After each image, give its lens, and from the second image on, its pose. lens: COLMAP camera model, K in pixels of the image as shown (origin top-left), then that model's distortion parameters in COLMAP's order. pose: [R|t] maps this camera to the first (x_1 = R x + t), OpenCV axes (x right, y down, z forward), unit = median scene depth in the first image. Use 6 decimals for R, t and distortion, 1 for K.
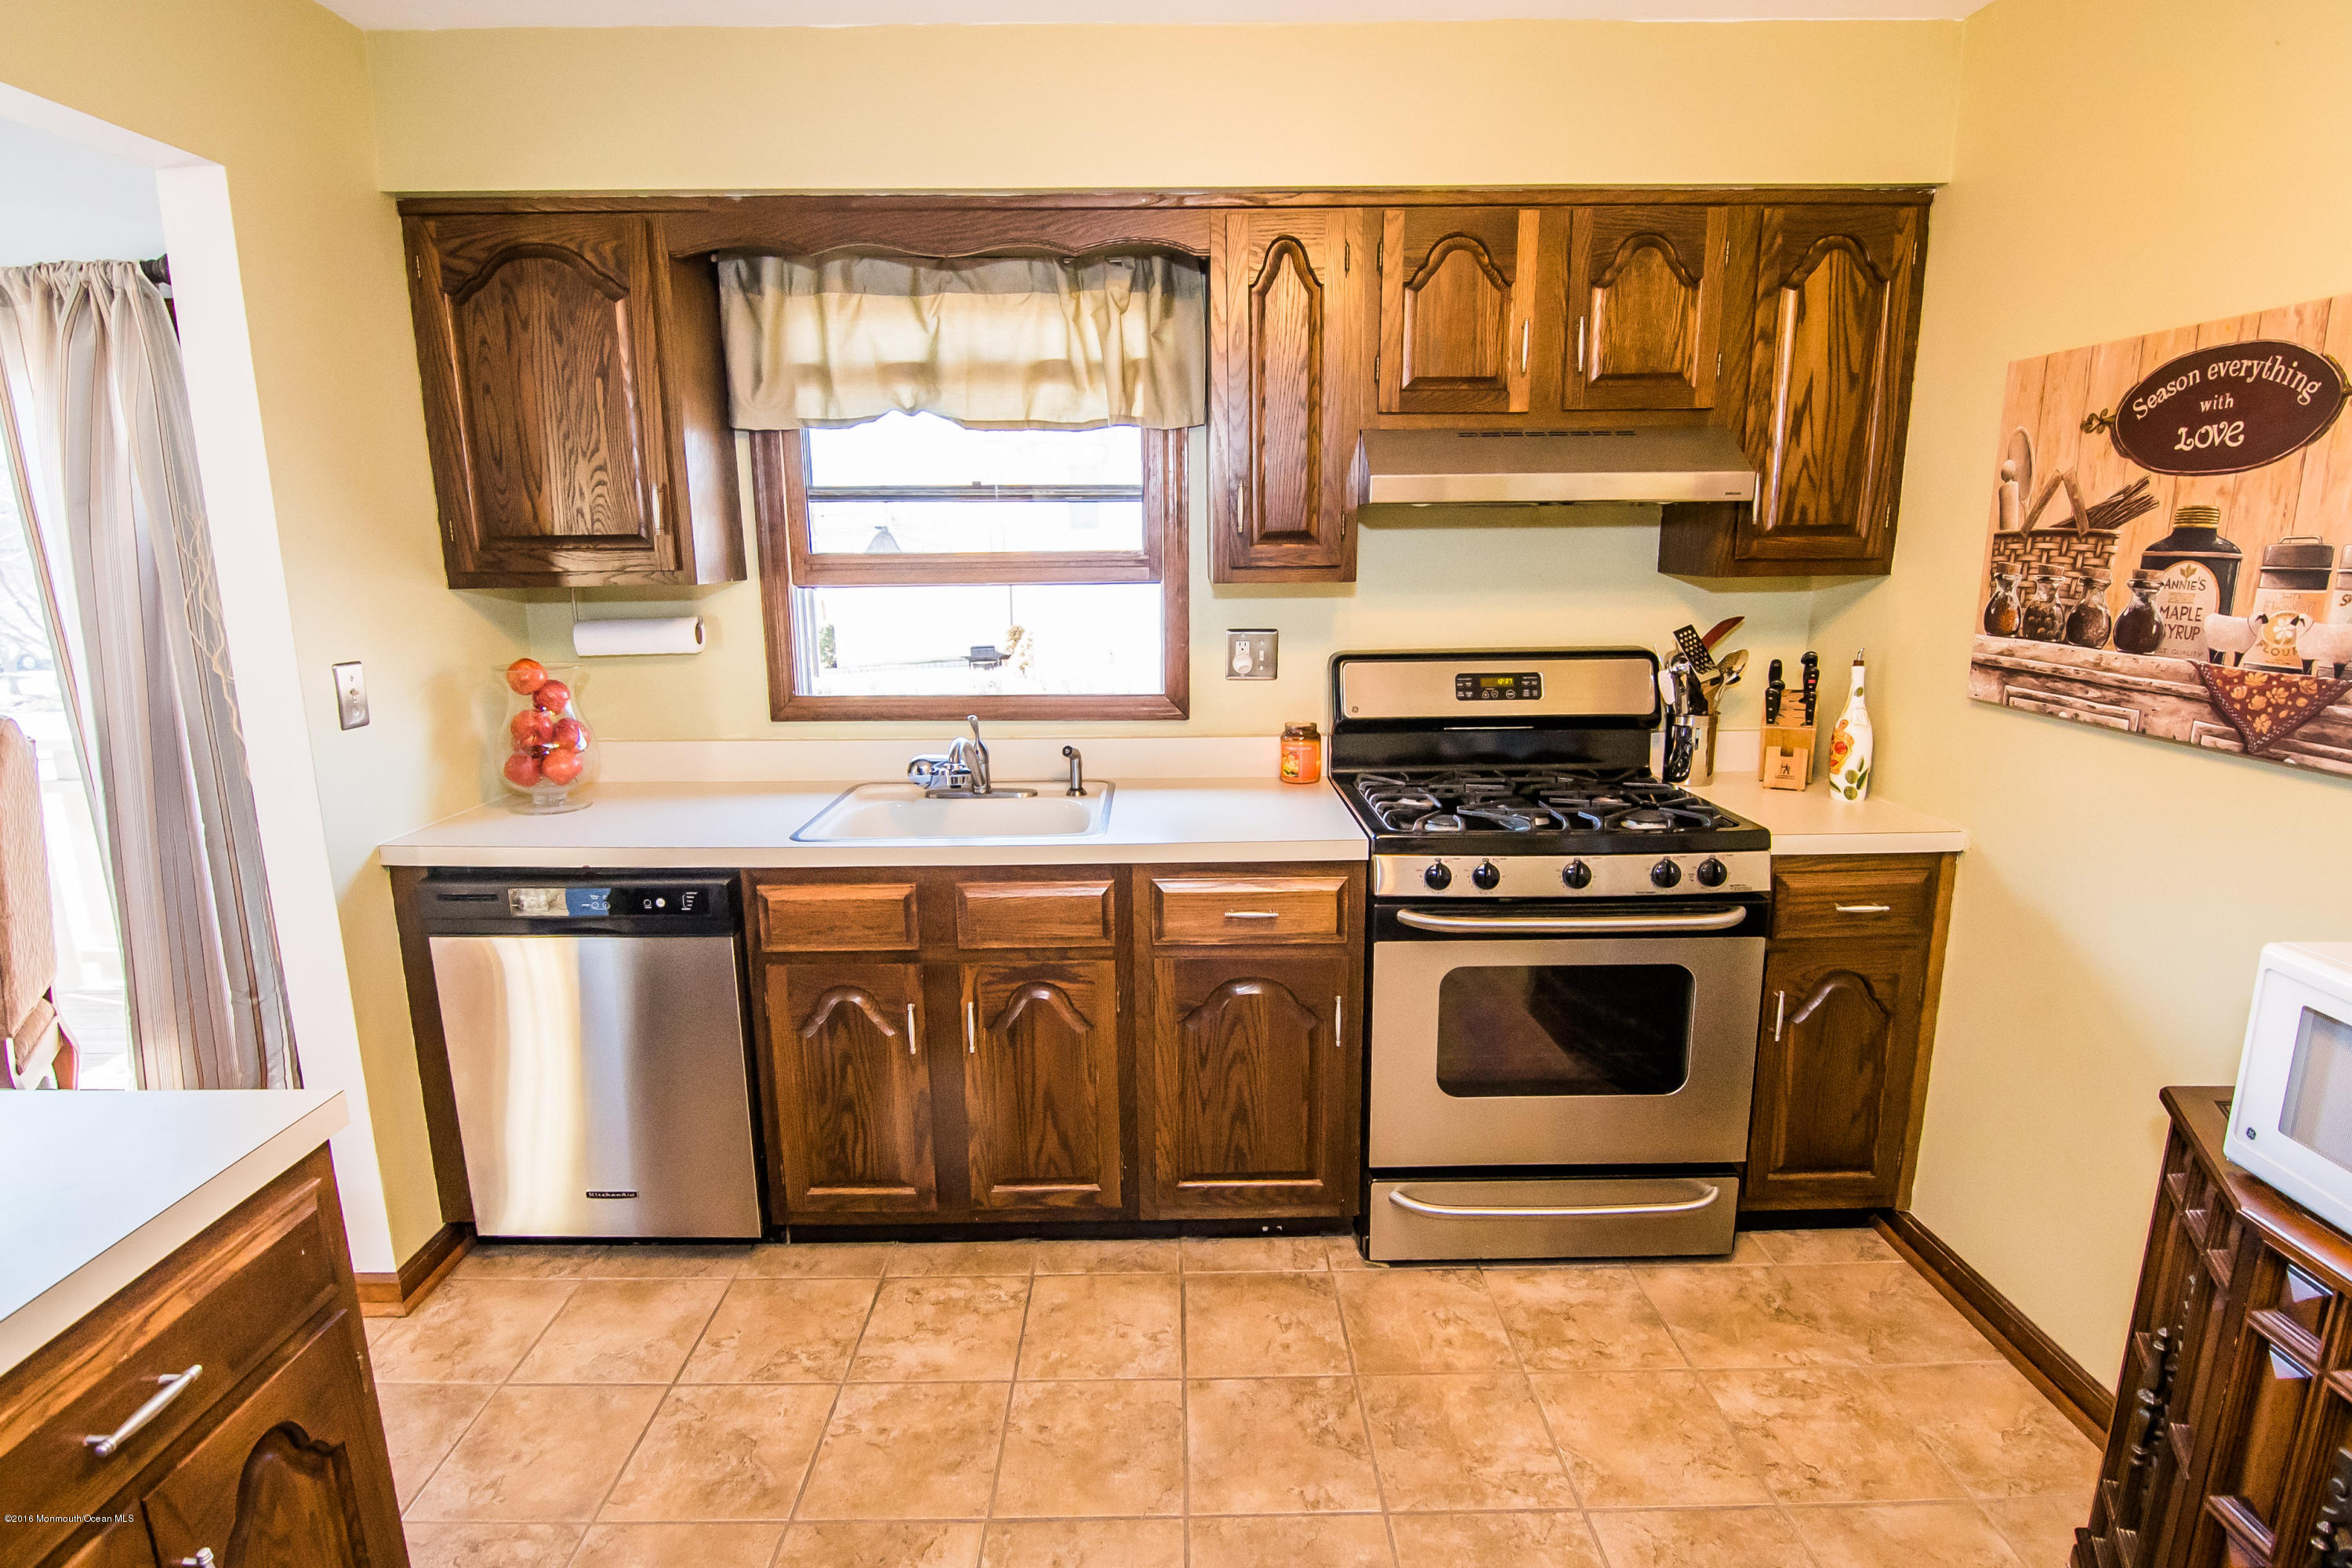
lens RADIAL K [[1181.1, 0, 1176.0], [0, 1181.1, 784.0], [0, 0, 1]] dist [-0.004583, -0.007936]
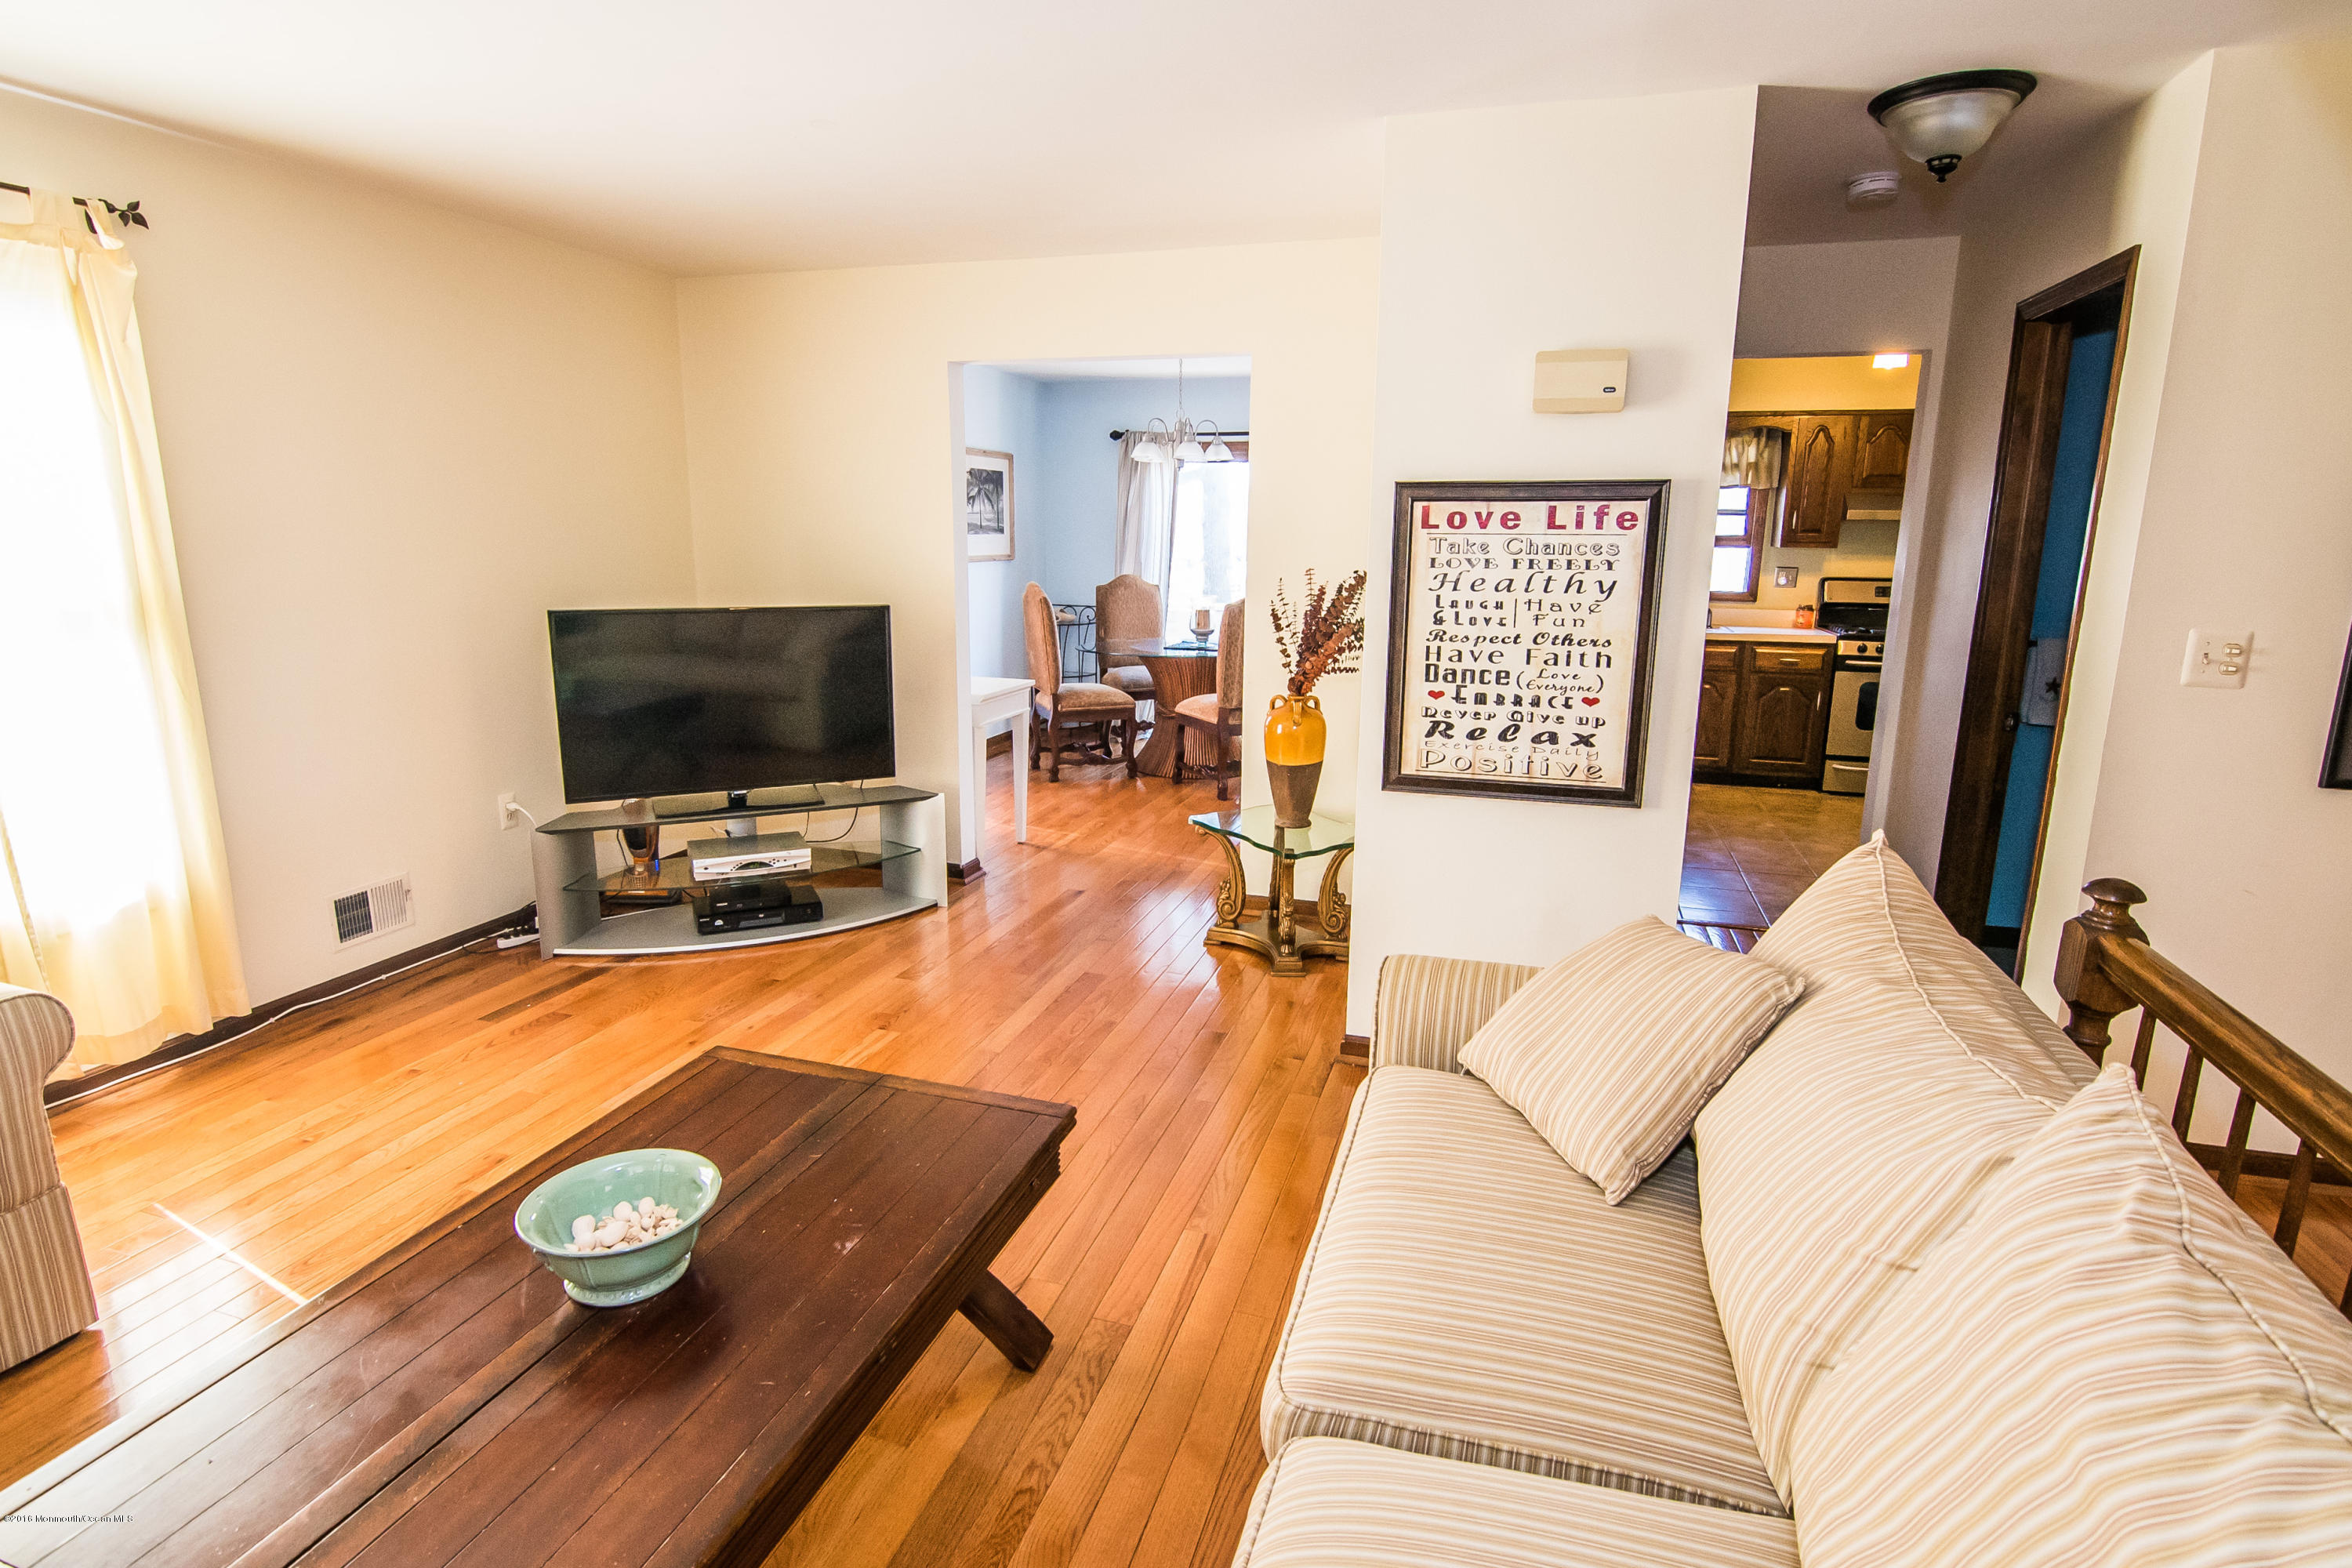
lens RADIAL K [[1181.1, 0, 1176.0], [0, 1181.1, 784.0], [0, 0, 1]] dist [-0.004583, -0.007936]
pose [[0.953137, 0.082313, -0.291126, -0.471990], [-0.080201, 0.996594, 0.019201, 0.447649], [0.291715, 0.005048, 0.956492, -2.066965]]
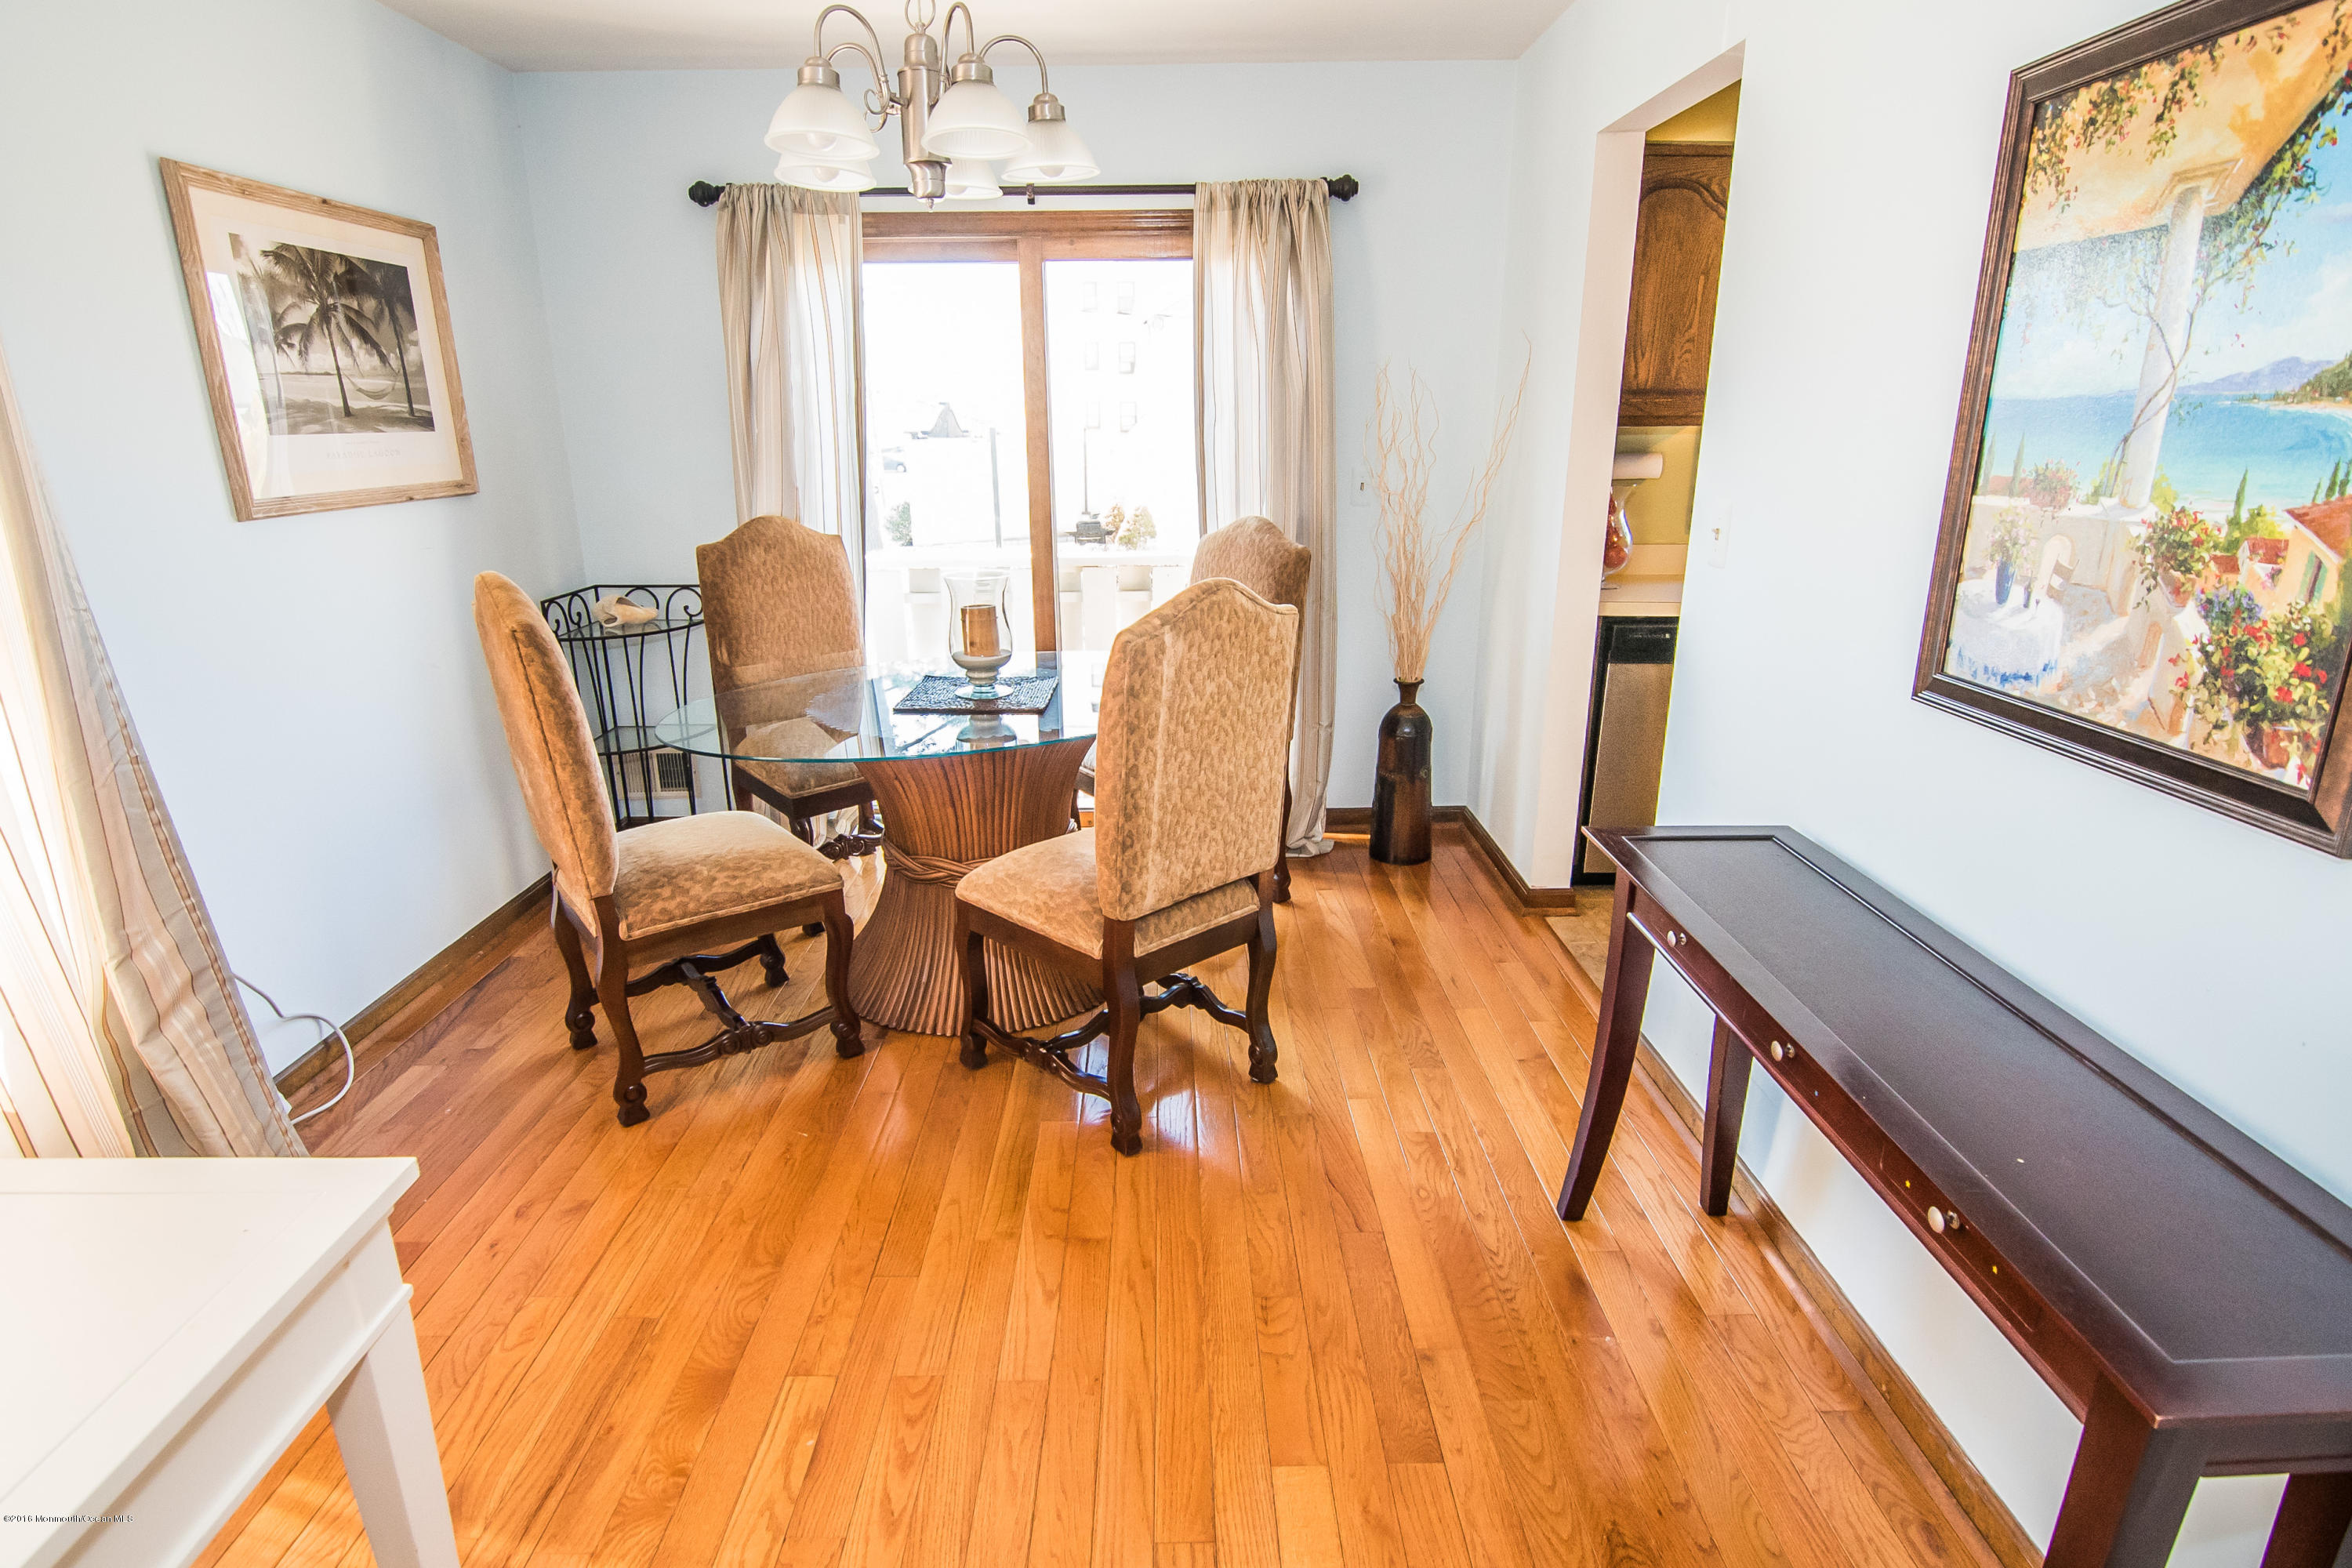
lens RADIAL K [[1181.1, 0, 1176.0], [0, 1181.1, 784.0], [0, 0, 1]] dist [-0.004583, -0.007936]
pose [[0.999987, 0.001824, 0.004739, -1.103334], [-0.002270, 0.995395, 0.095834, 0.129854], [-0.004542, -0.095843, 0.995386, -0.463486]]
